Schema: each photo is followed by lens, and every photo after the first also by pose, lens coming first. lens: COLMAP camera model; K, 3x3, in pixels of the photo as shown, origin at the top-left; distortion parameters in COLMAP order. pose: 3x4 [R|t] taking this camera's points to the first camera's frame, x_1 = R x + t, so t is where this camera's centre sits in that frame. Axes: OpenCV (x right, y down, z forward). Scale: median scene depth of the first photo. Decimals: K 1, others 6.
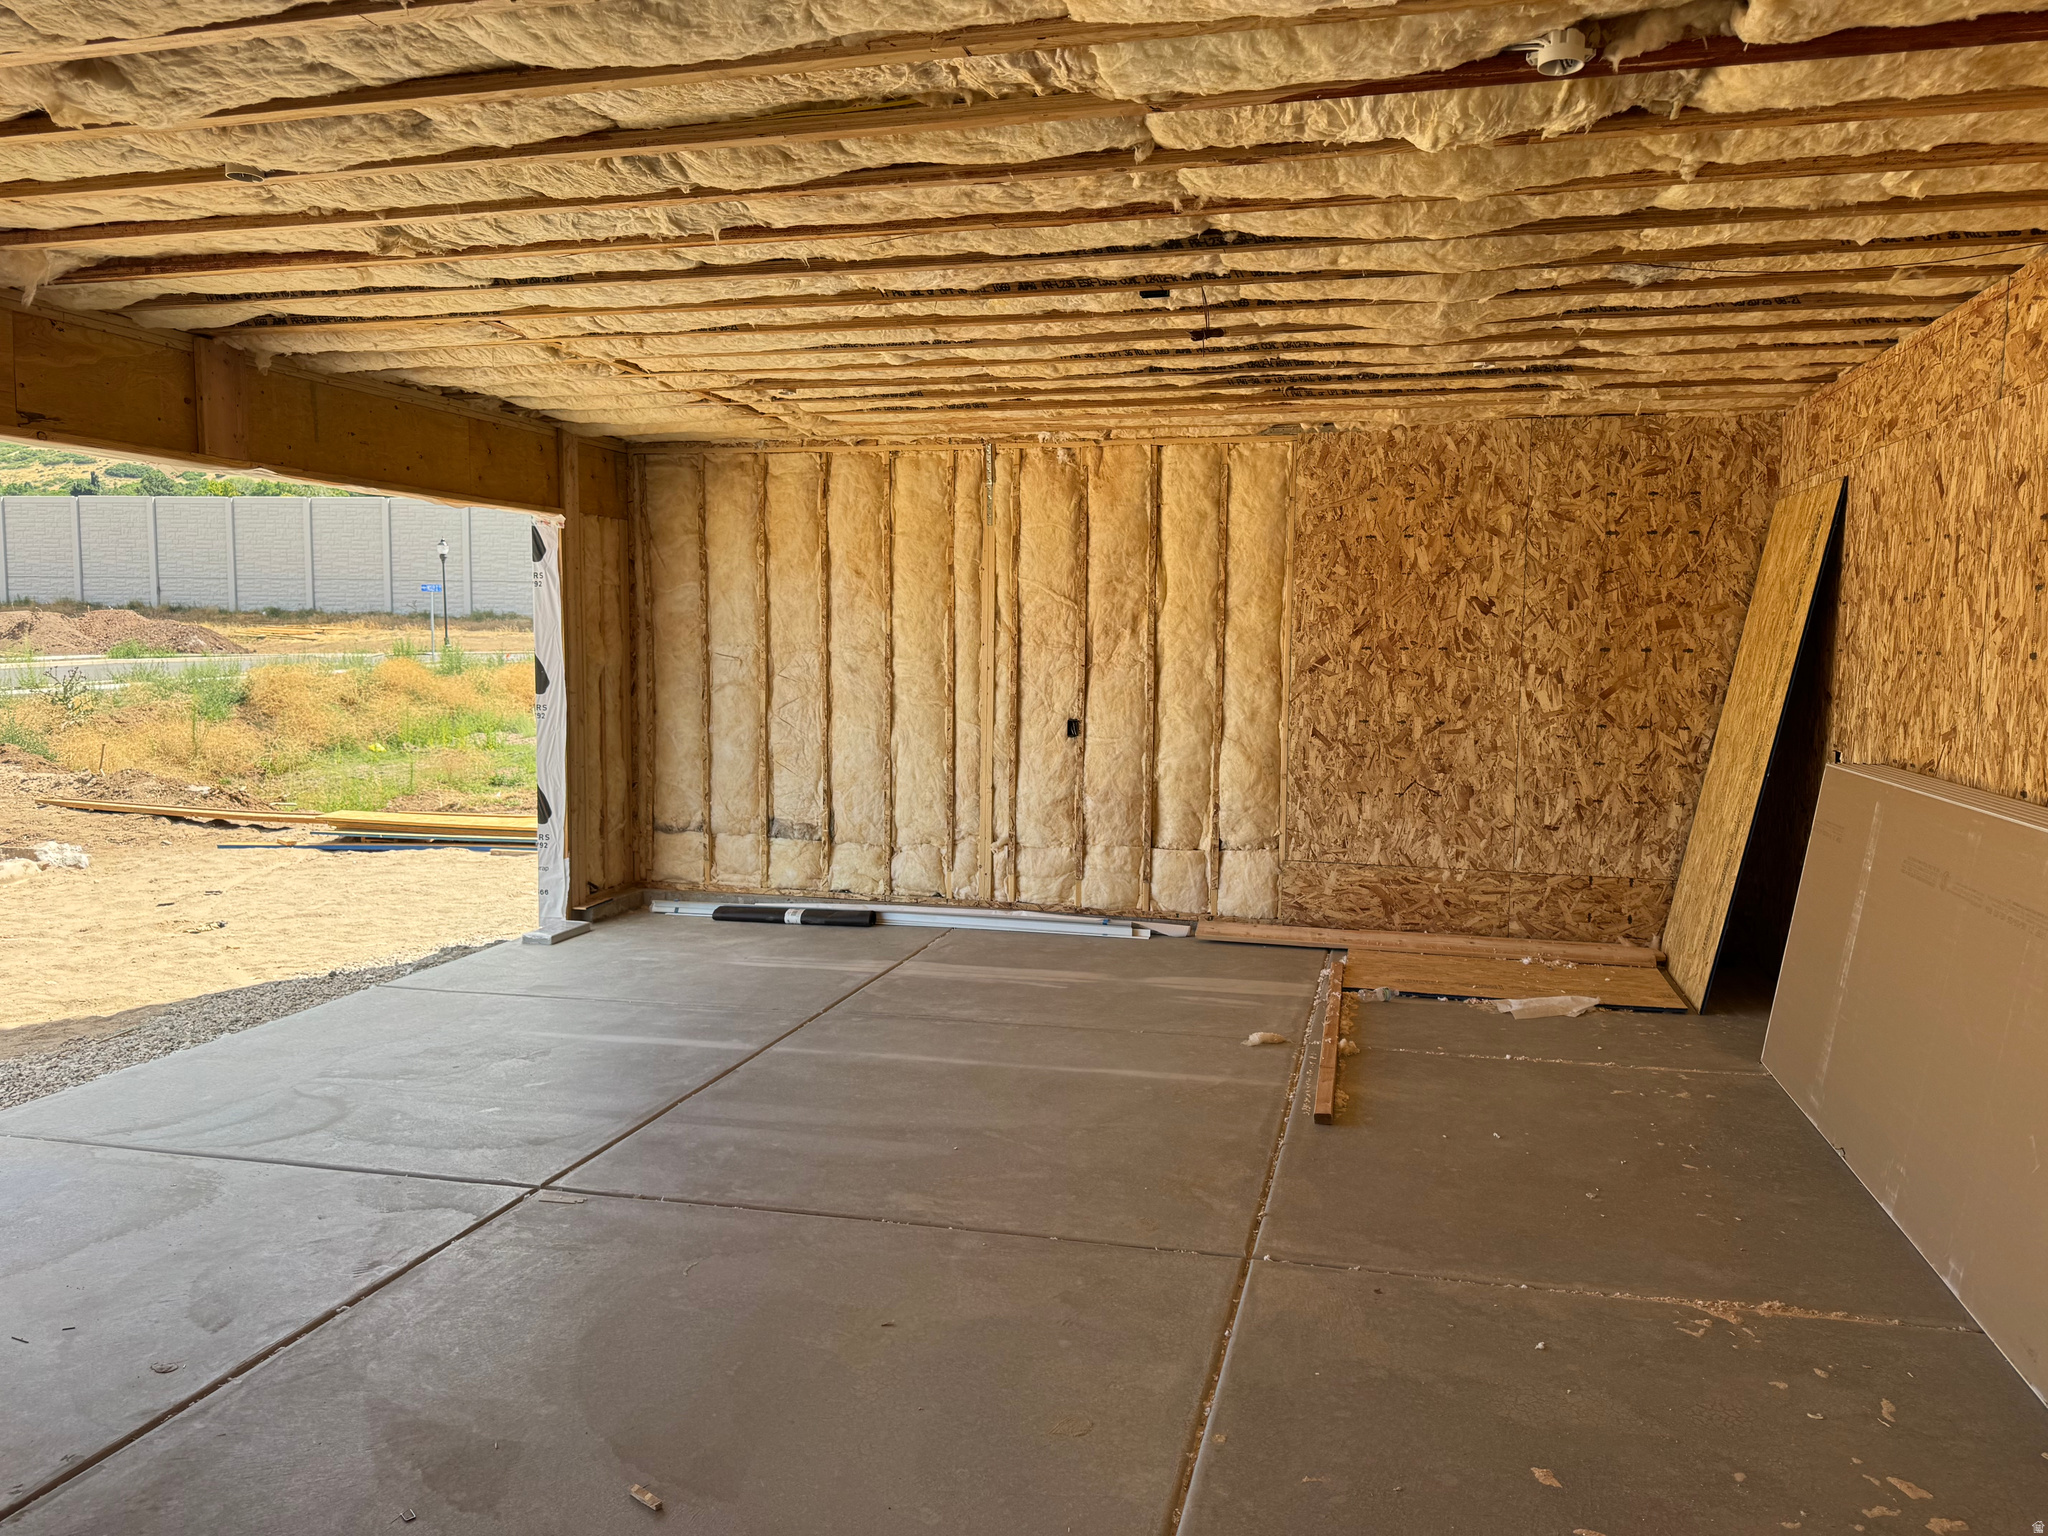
lens RADIAL K [[1459.5, 0, 1025.2], [0, 1459.5, 762.8], [0, 0, 1]] dist [-0.002886, -0.001295]
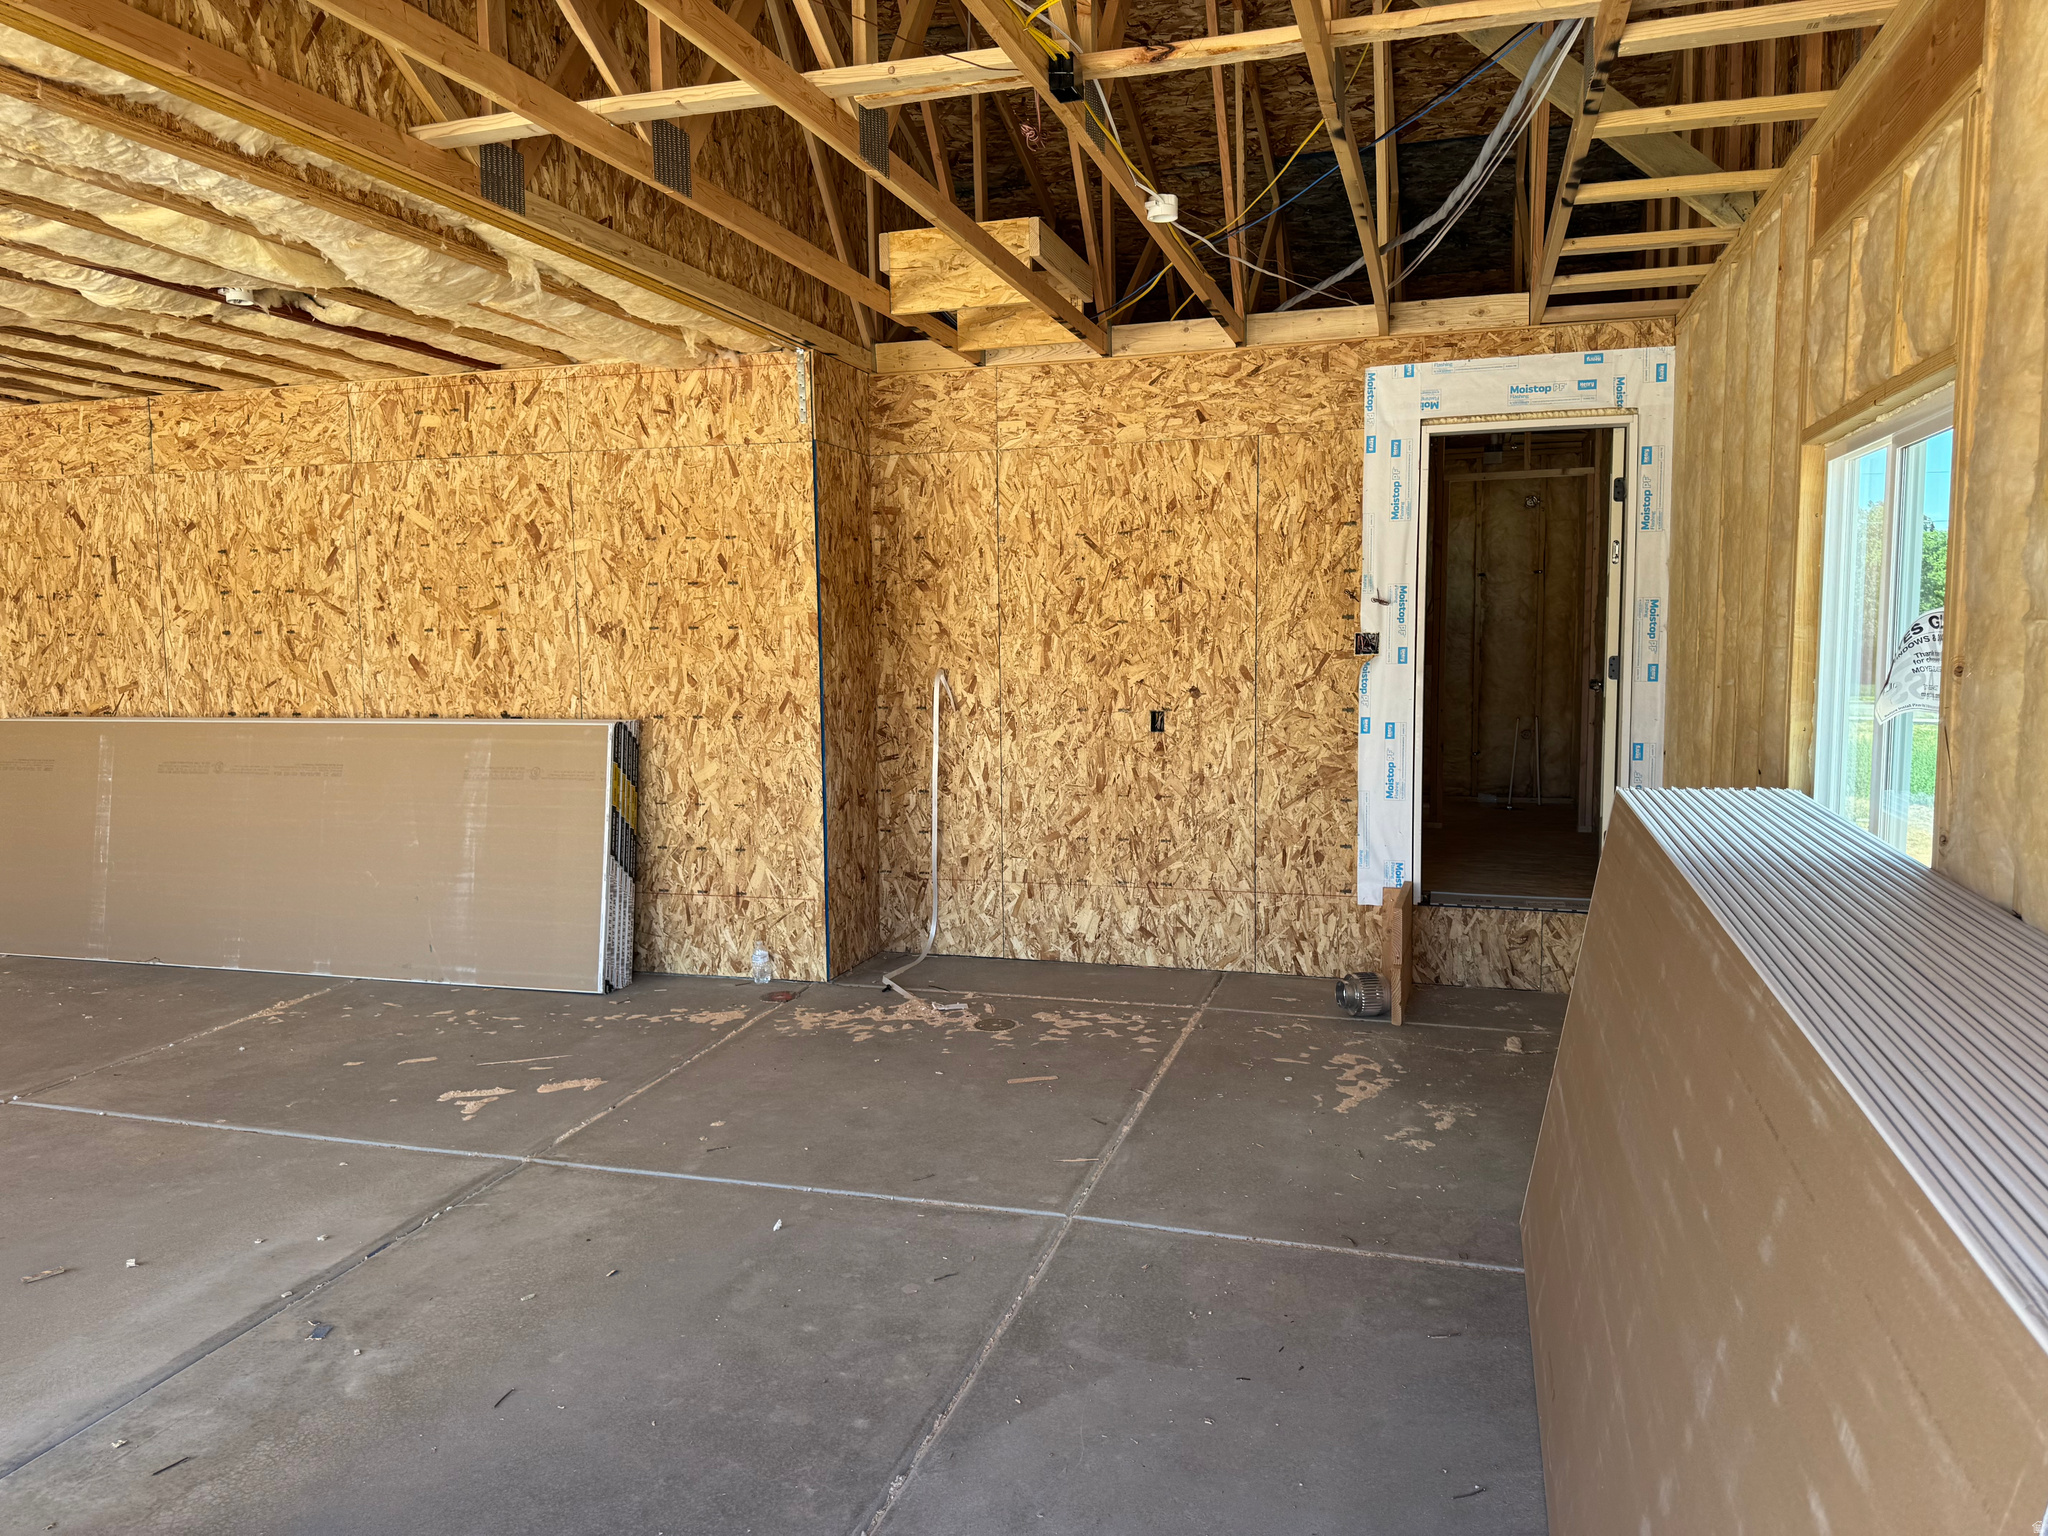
lens RADIAL K [[1459.5, 0, 1022.7], [0, 1459.5, 768.2], [0, 0, 1]] dist [-0.002886, -0.001295]
pose [[0.039344, -0.111031, 0.993038, -0.977382], [0.100430, 0.989214, 0.106624, -0.004461], [-0.994166, 0.095536, 0.050070, -0.001111]]
